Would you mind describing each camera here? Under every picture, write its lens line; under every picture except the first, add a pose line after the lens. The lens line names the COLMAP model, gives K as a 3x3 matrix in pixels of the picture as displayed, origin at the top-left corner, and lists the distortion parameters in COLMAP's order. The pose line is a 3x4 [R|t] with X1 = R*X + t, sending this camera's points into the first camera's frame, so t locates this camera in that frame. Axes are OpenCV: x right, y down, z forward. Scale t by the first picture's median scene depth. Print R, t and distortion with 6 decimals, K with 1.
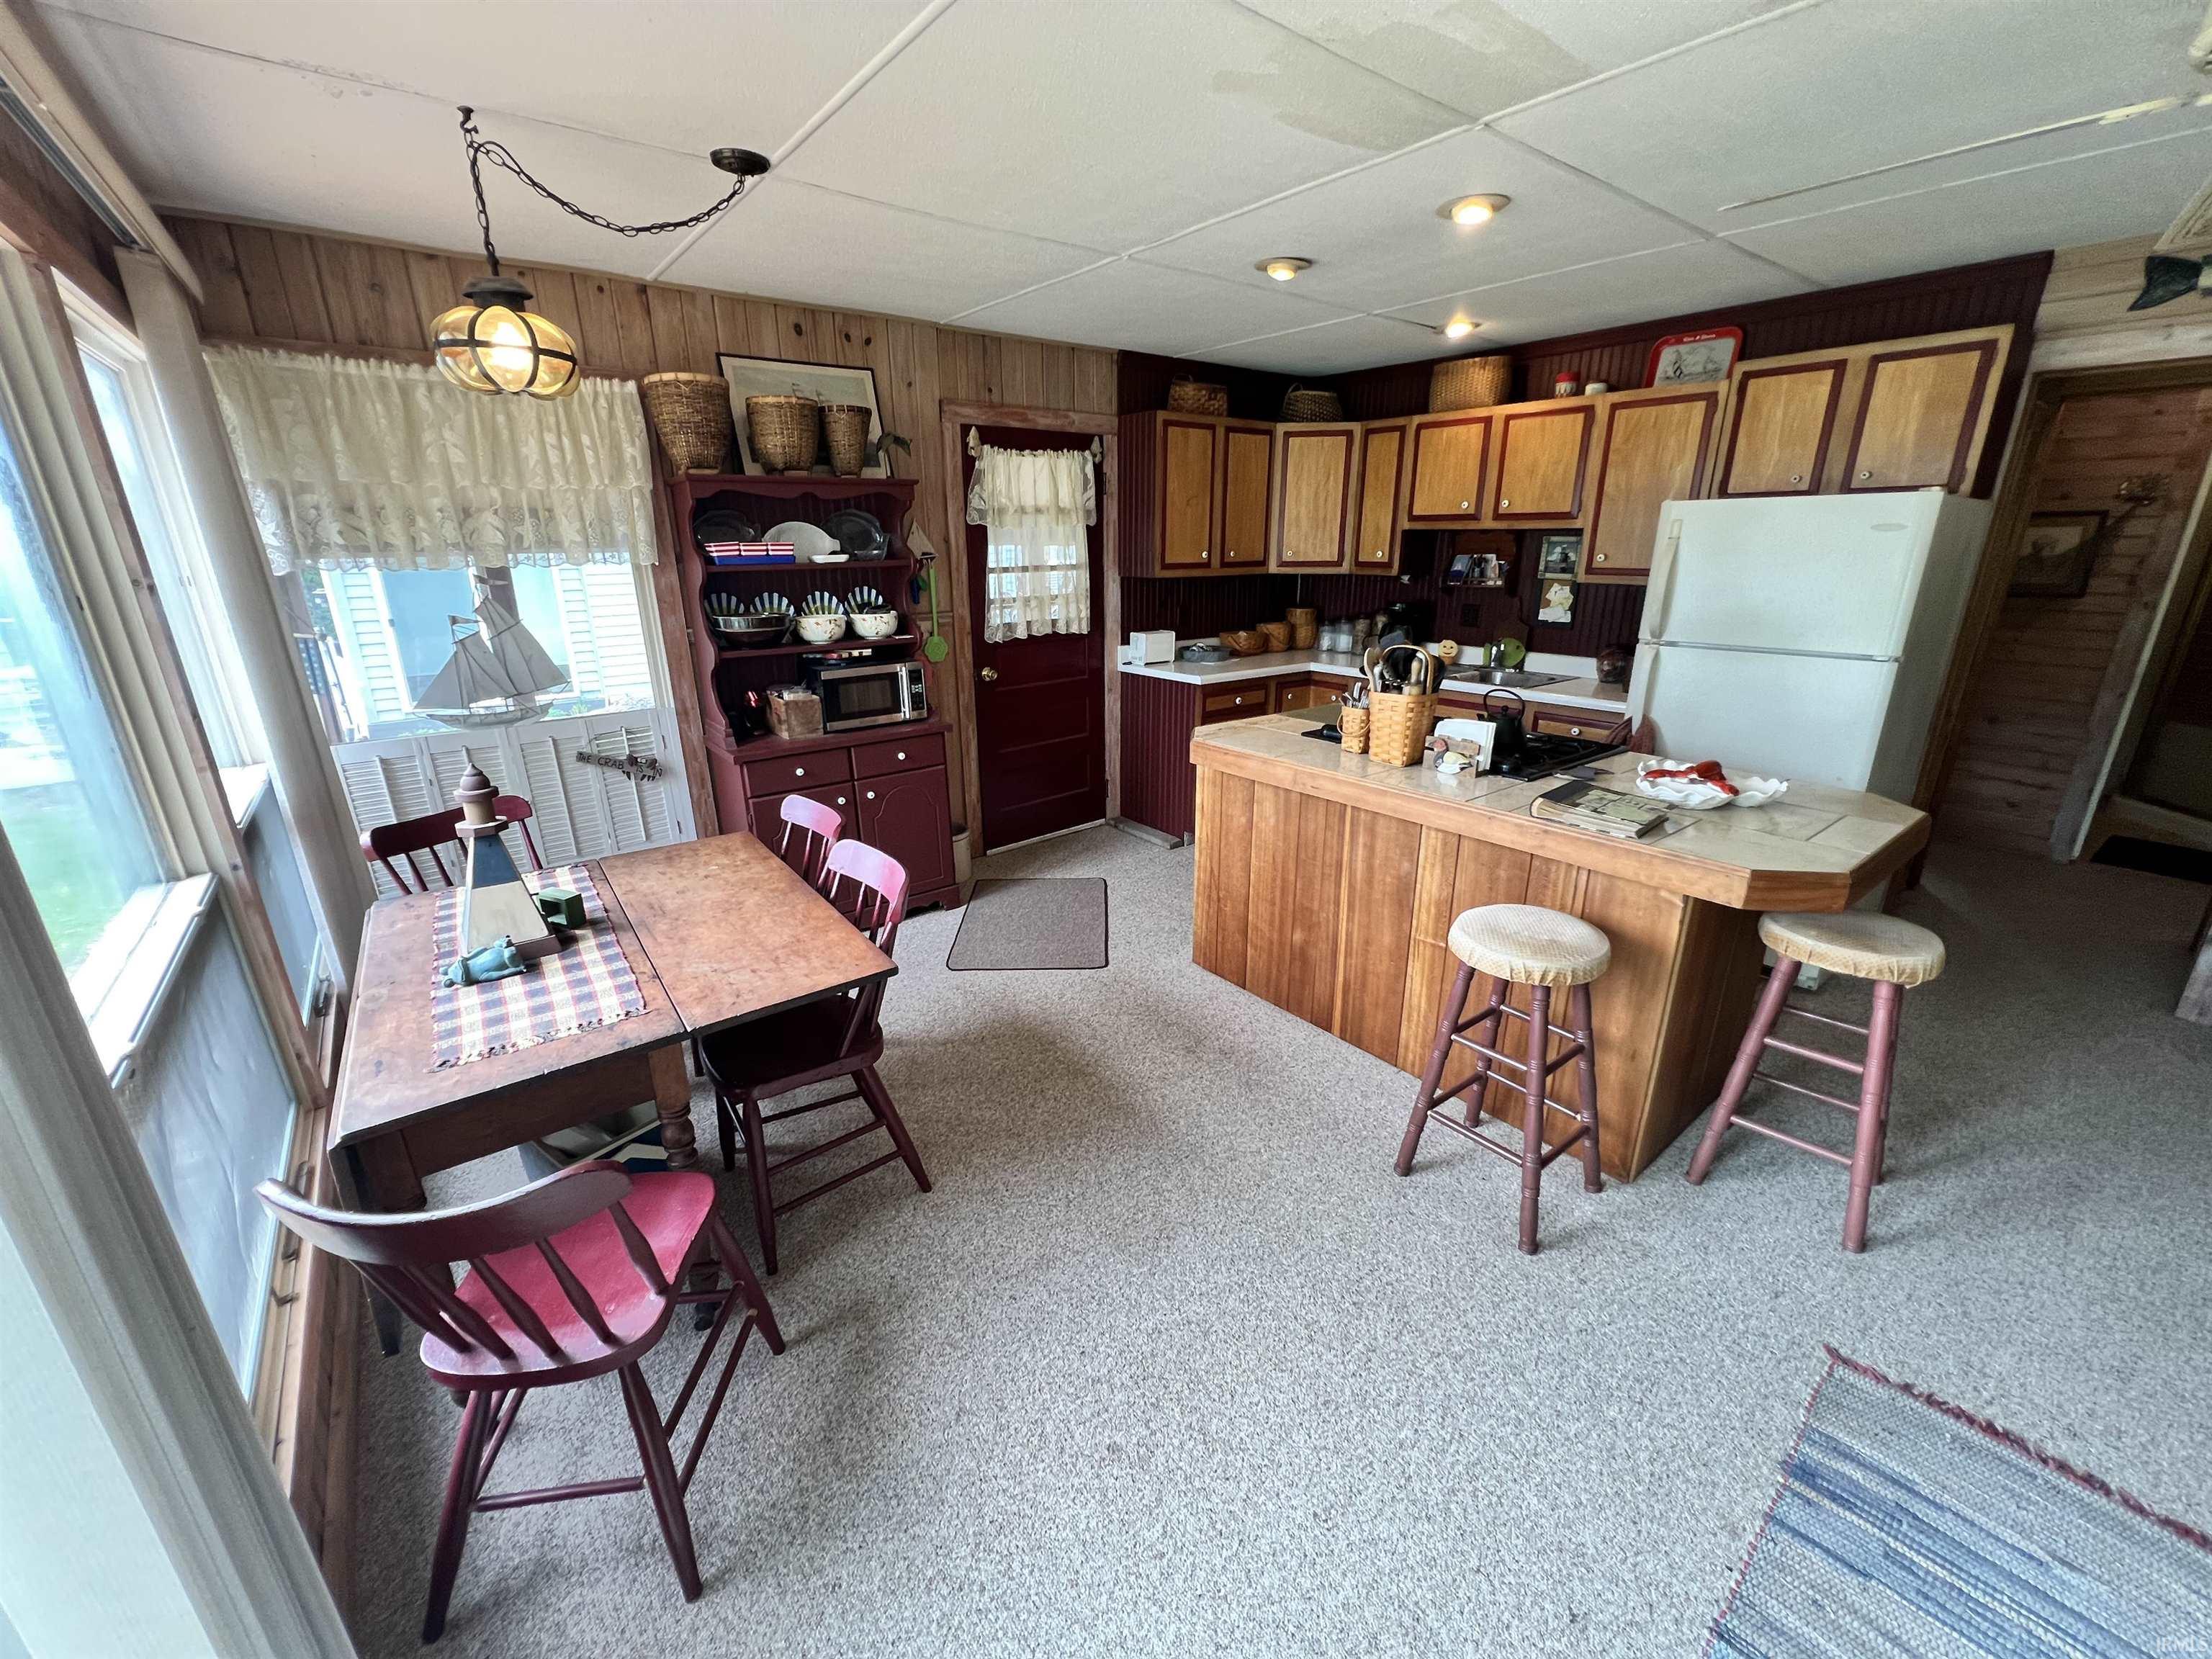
lens RADIAL K [[886.6, 0, 1101.8], [0, 886.6, 826.0], [0, 0, 1]] dist [-0.001986, -0.000108]
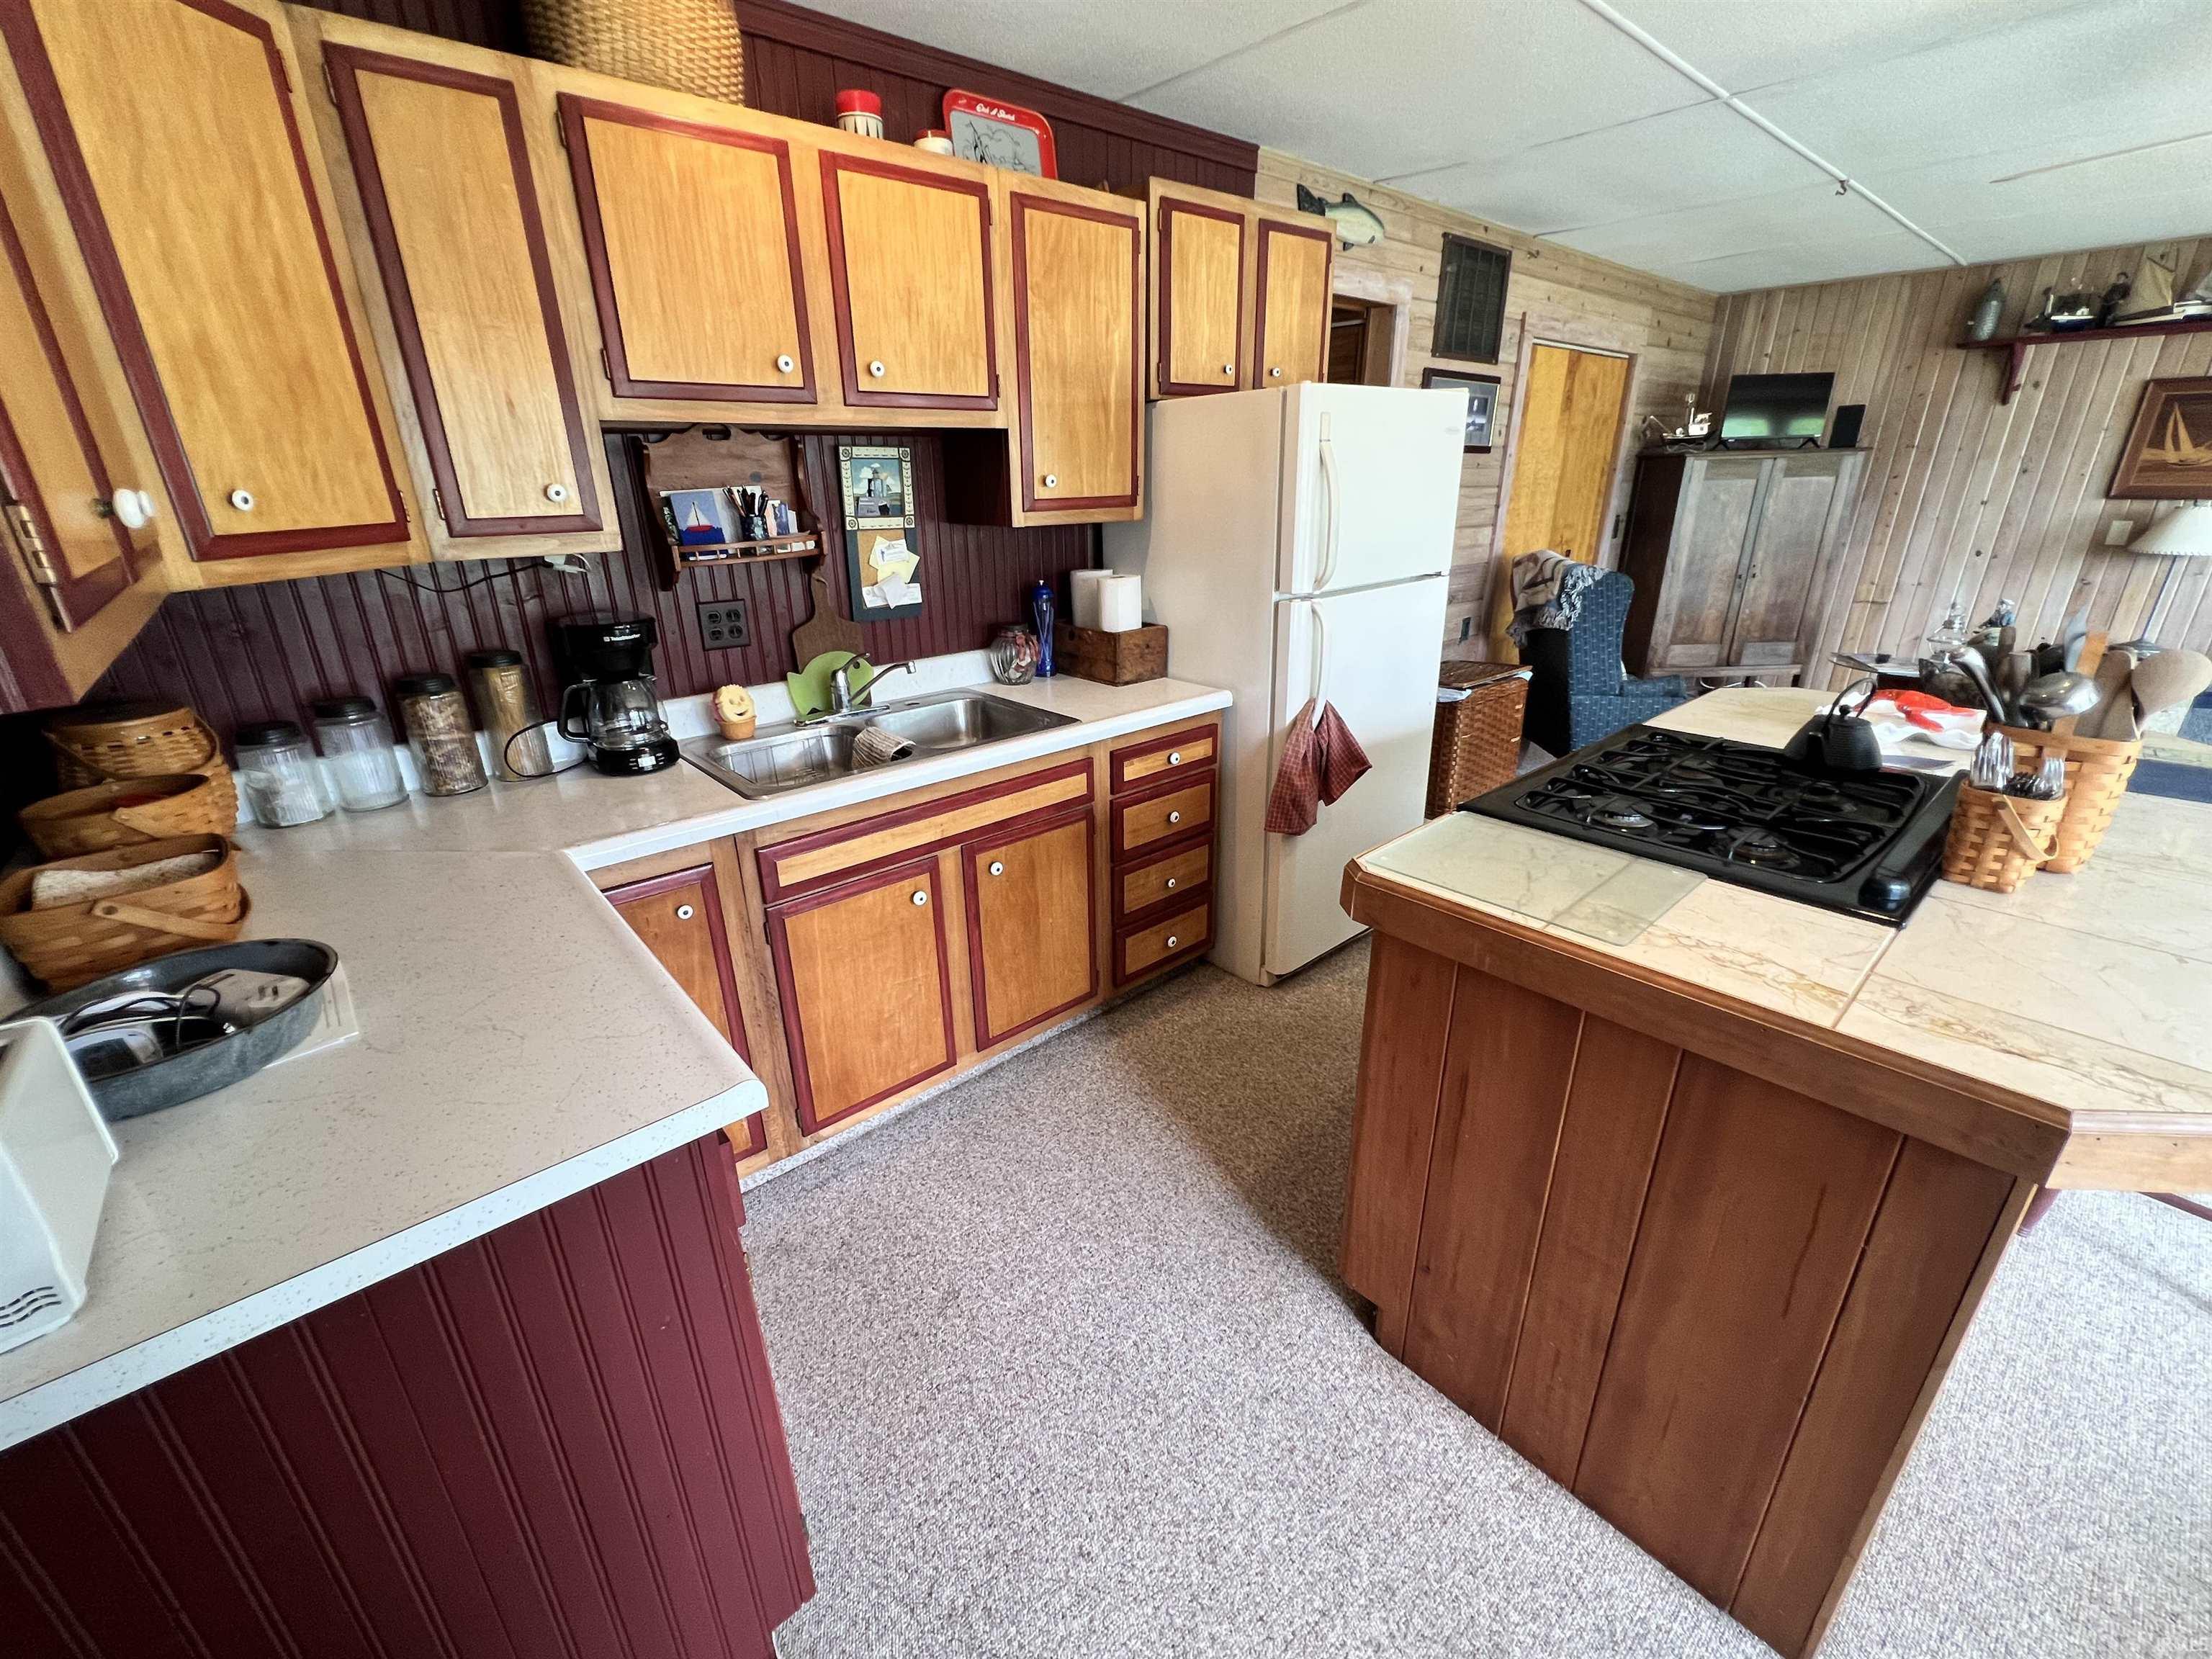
lens RADIAL K [[905.2, 0, 1099.2], [0, 905.2, 825.5], [0, 0, 1]] dist [-0.003216, 0.000296]
pose [[-0.050191, -0.359151, 0.931929, -0.077539], [0.325419, 0.876303, 0.355240, -0.292502], [-0.944237, 0.321097, 0.072892, 0.957789]]
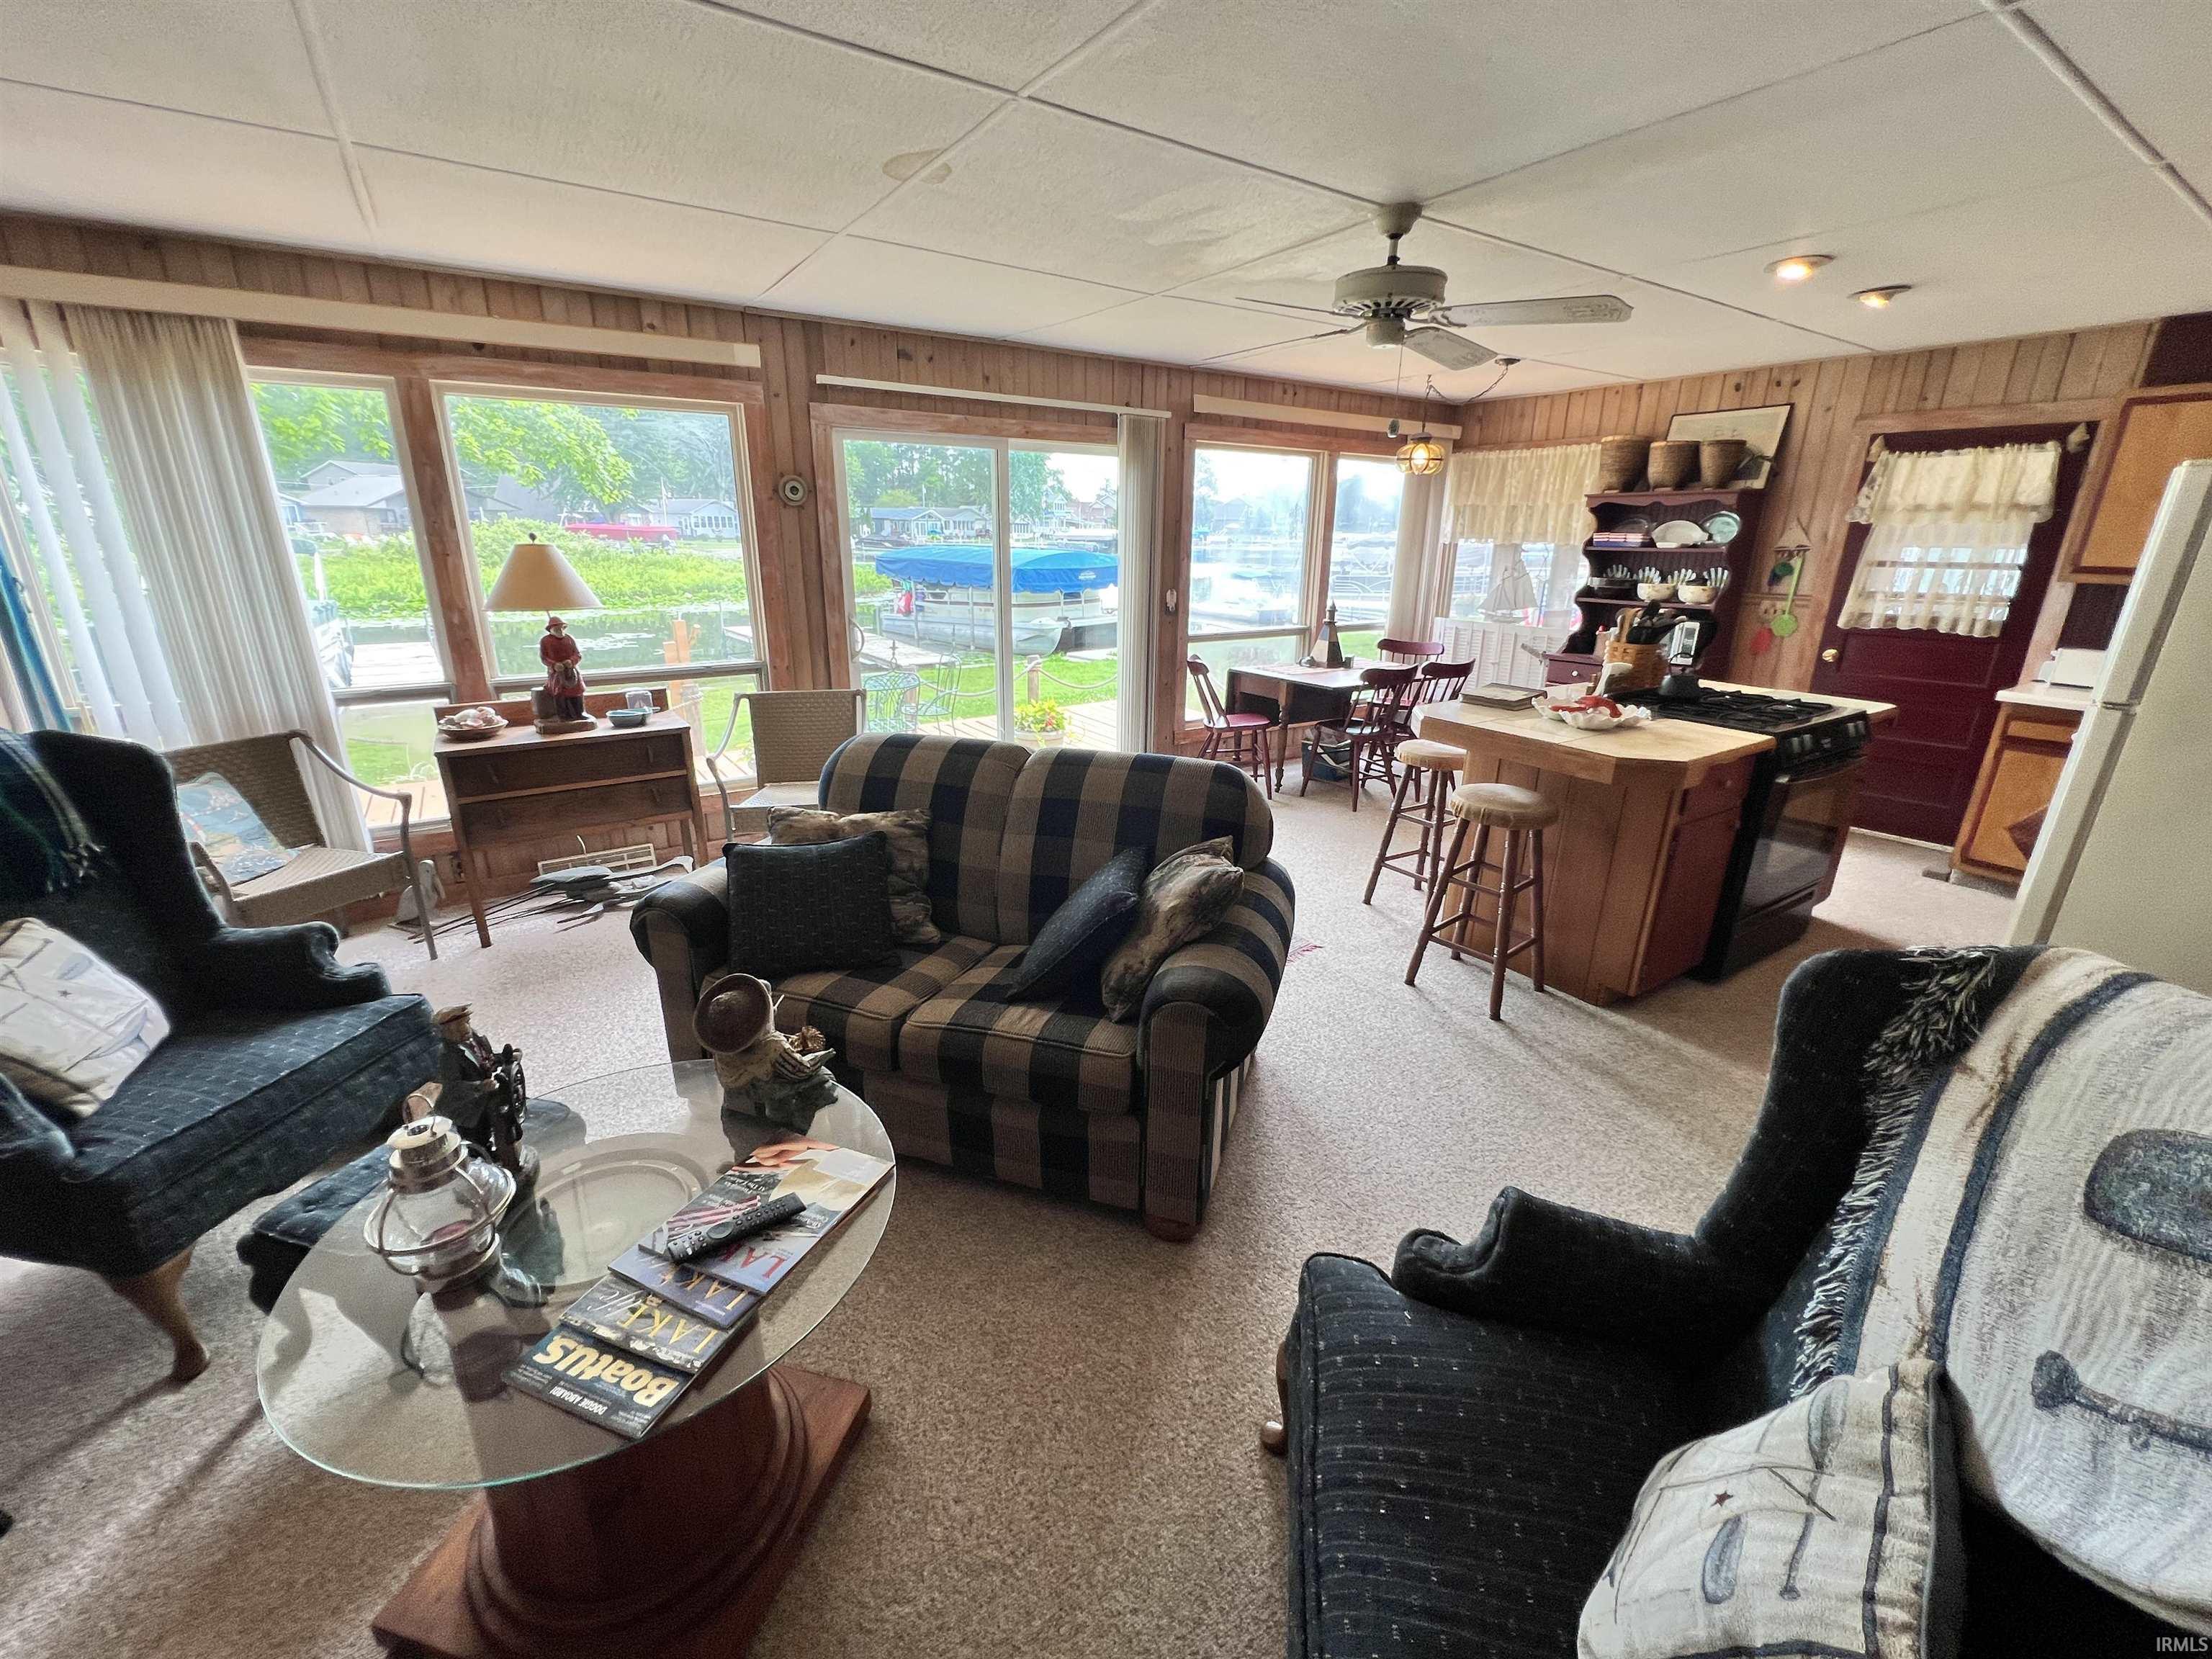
lens RADIAL K [[905.2, 0, 1099.2], [0, 905.2, 825.5], [0, 0, 1]] dist [-0.003216, 0.000296]
pose [[-0.072845, 0.312850, -0.947005, 1.161510], [-0.320400, 0.891856, 0.319276, -0.052299], [0.944477, 0.326678, 0.035270, 0.172567]]
